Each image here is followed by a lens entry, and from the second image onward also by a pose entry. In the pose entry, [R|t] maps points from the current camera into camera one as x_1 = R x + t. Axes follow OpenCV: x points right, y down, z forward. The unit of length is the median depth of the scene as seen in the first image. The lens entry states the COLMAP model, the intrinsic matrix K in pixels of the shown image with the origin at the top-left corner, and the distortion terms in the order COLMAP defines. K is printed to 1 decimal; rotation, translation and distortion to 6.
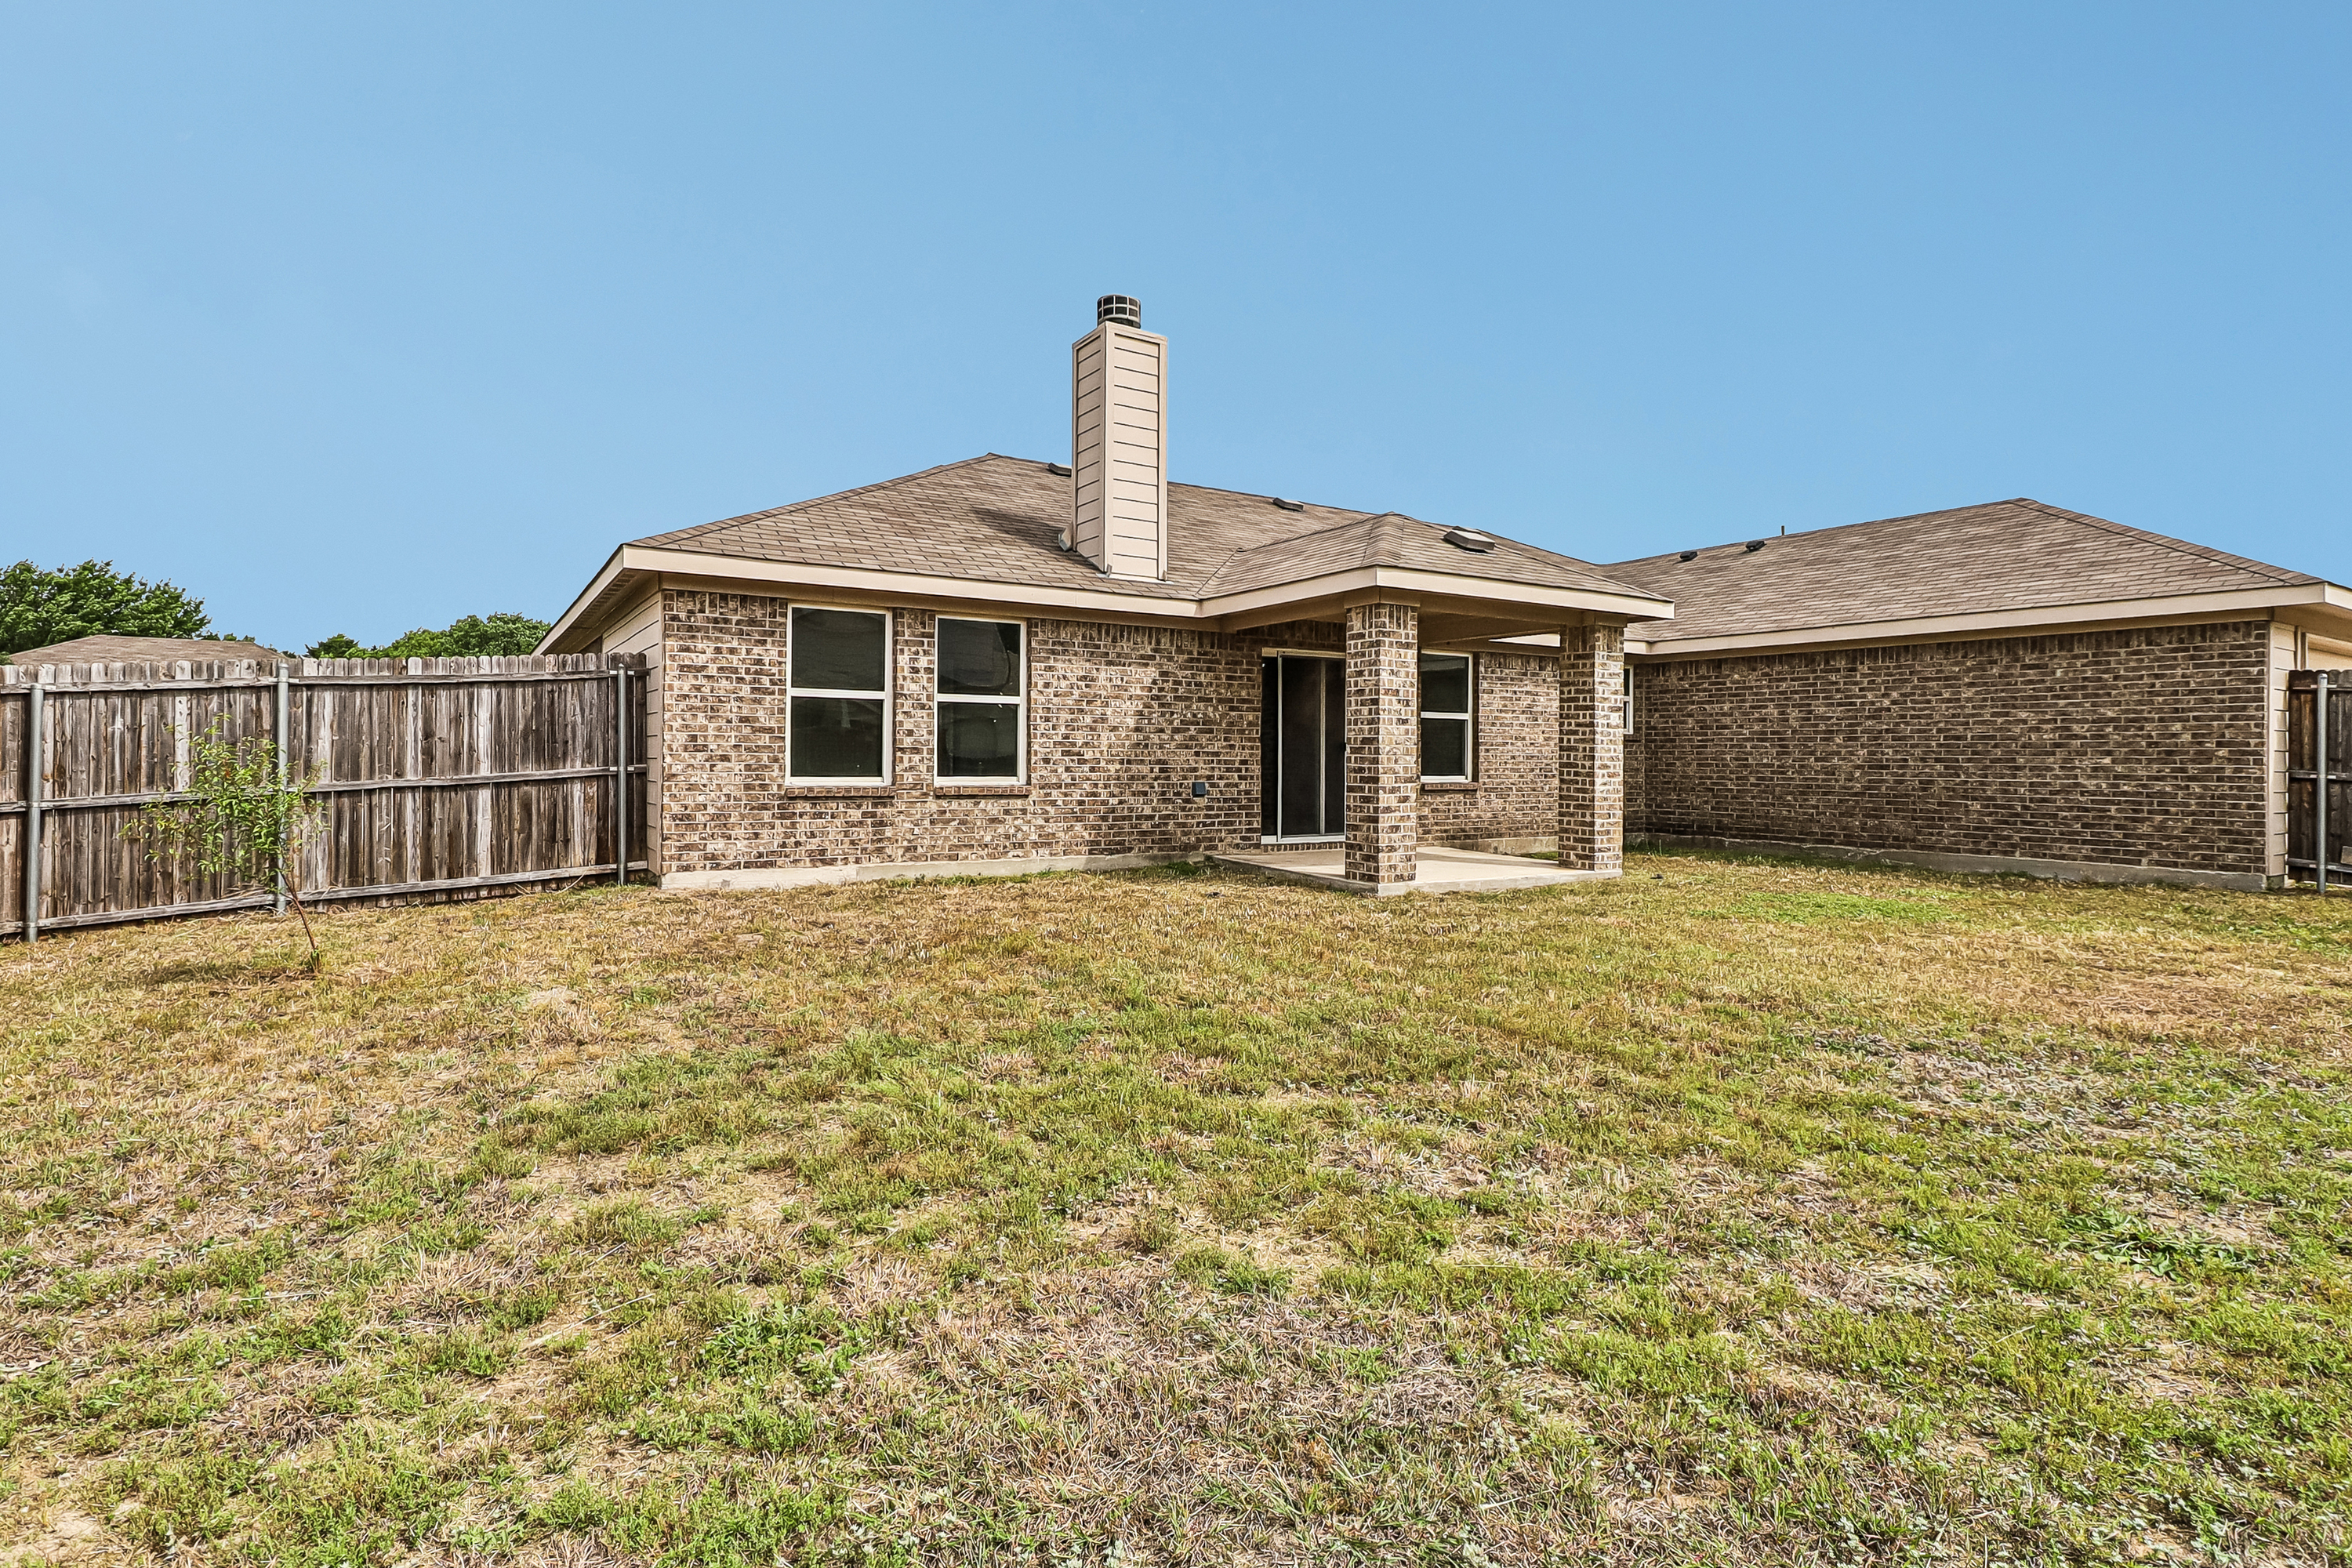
lens RADIAL K [[1148.5, 0, 1174.3], [0, 1148.5, 744.4], [0, 0, 1]] dist [0.030771, -0.025969]
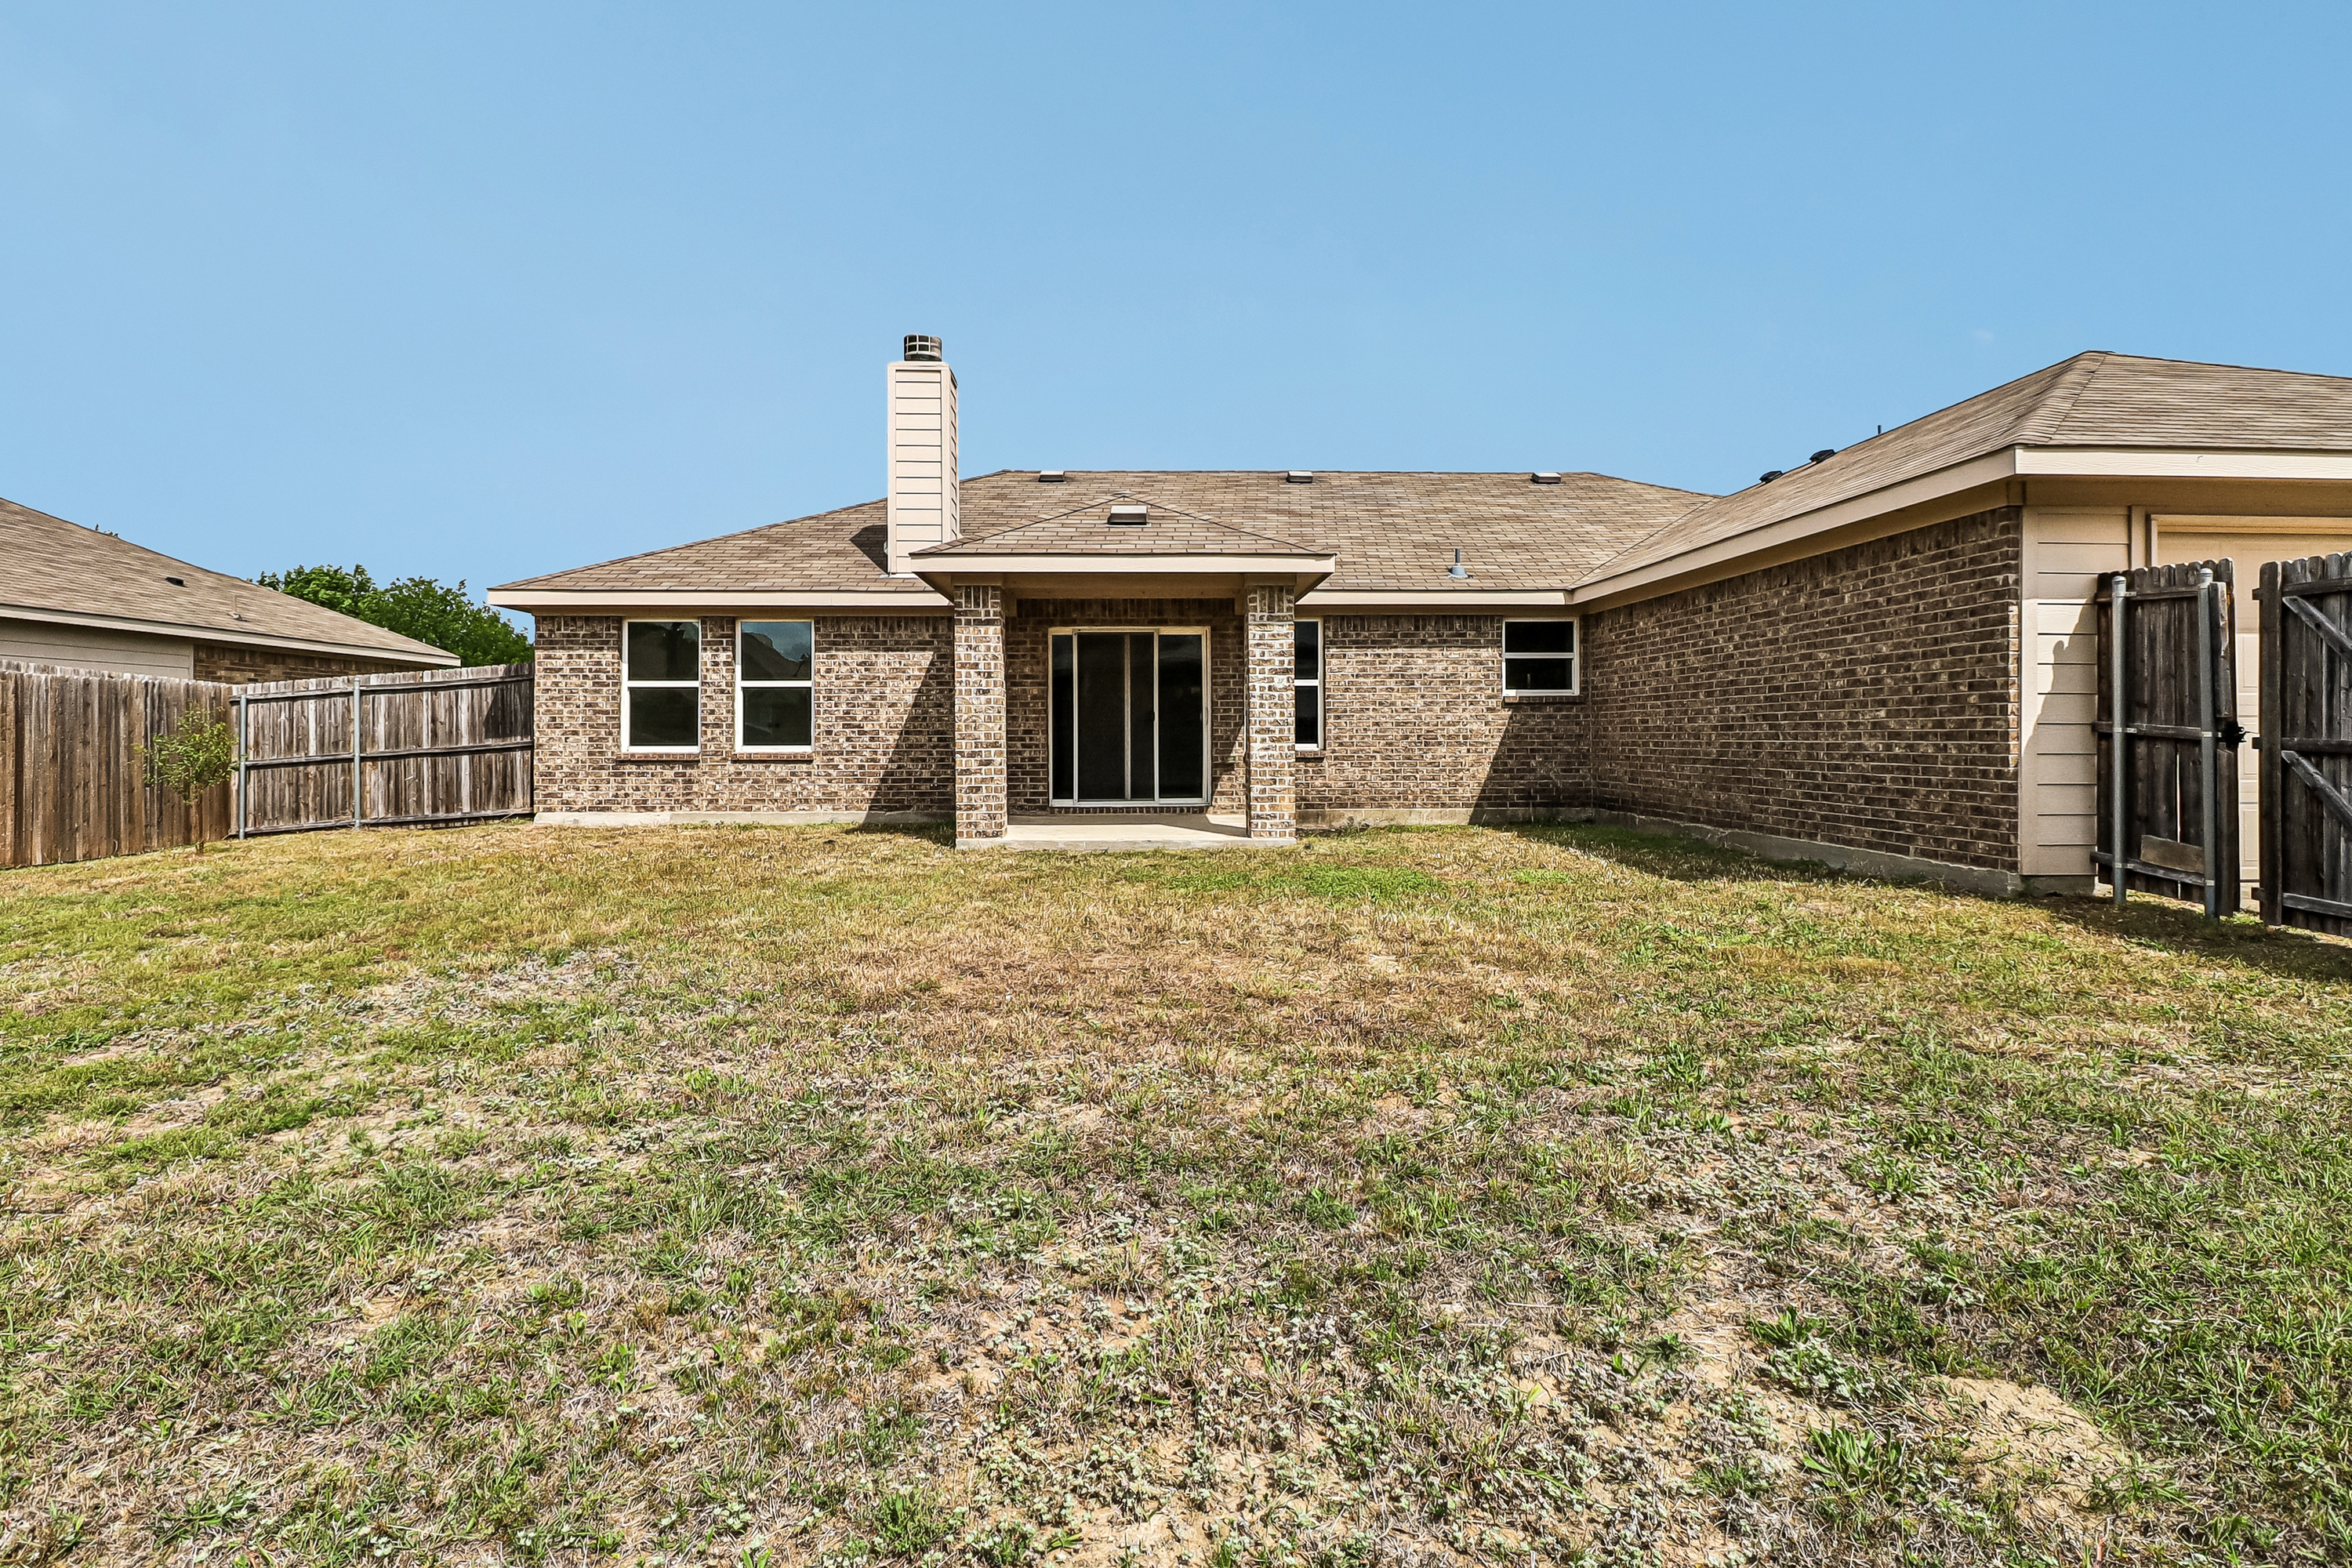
lens RADIAL K [[1117.3, 0, 1176.1], [0, 1117.3, 728.2], [0, 0, 1]] dist [0.025981, -0.026064]
pose [[0.864446, -0.015236, -0.502494, 0.836821], [0.016385, 0.999863, -0.002130, 0.019006], [0.502458, -0.006392, 0.864578, 0.161212]]
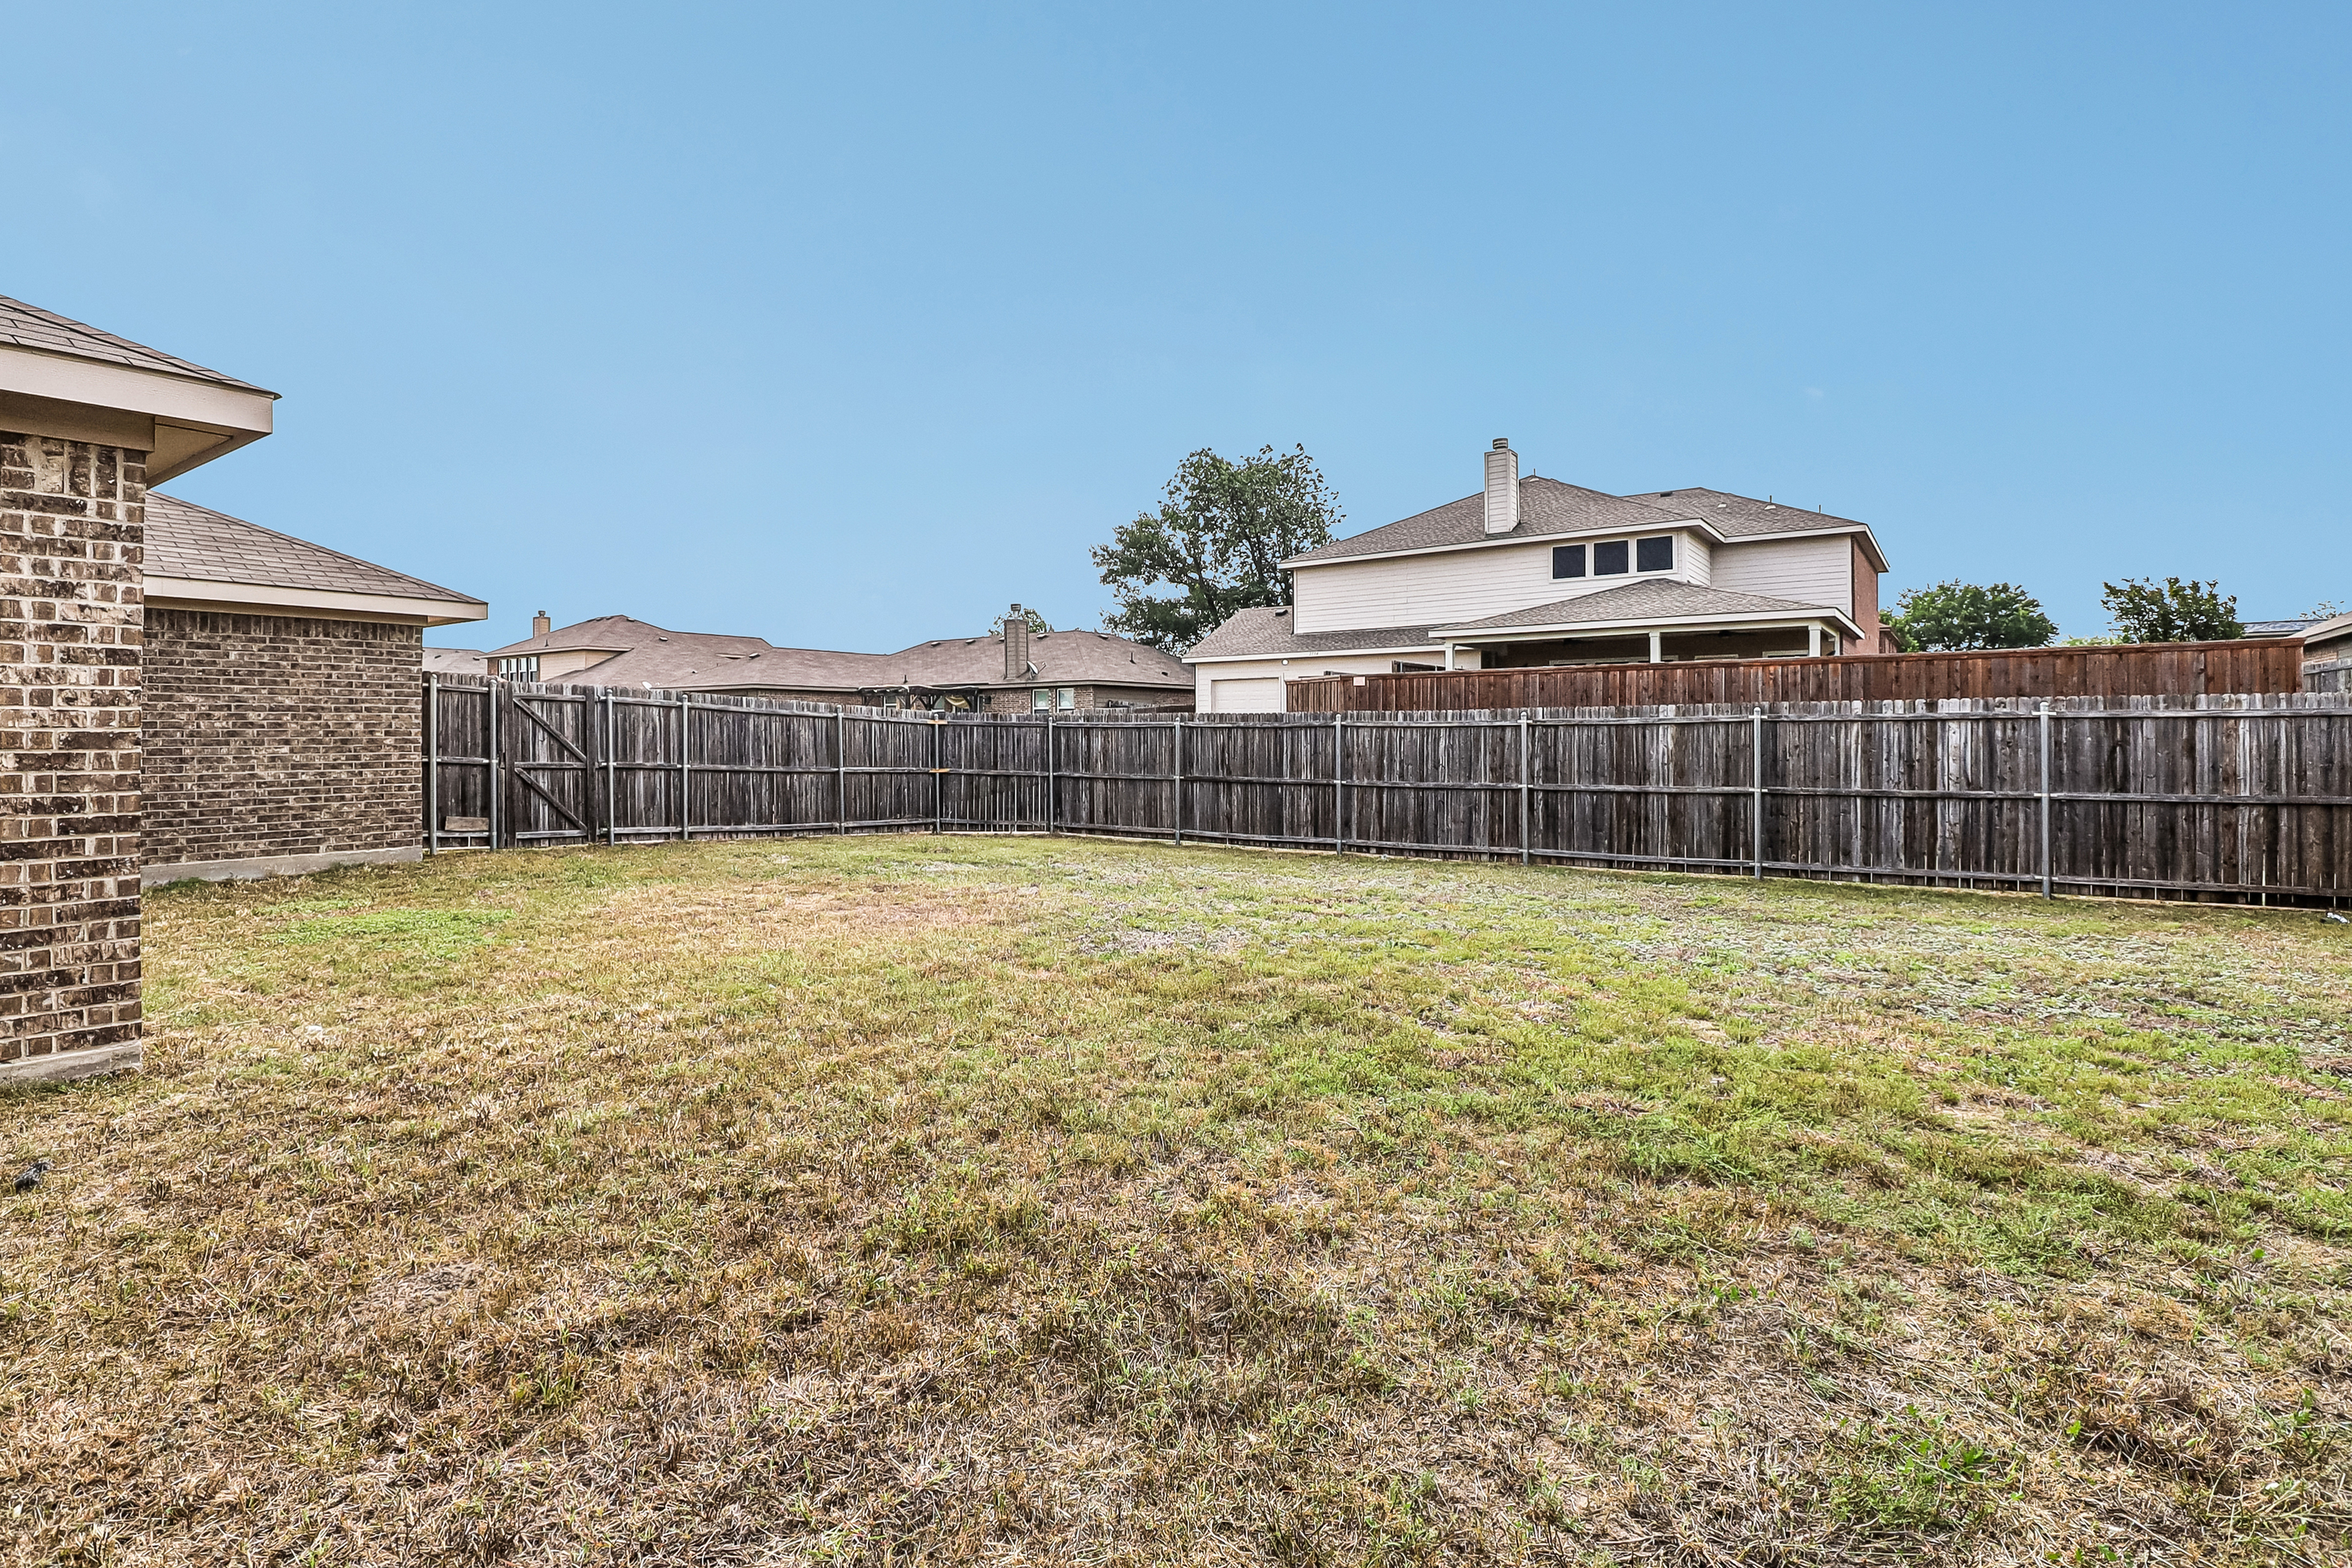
lens RADIAL K [[1117.3, 0, 1176.1], [0, 1117.3, 728.2], [0, 0, 1]] dist [0.025981, -0.026064]
pose [[-0.385664, -0.002153, 0.922637, -0.384862], [-0.009388, 0.999955, -0.001590, -0.010588], [-0.922592, -0.009275, -0.385667, 0.726673]]
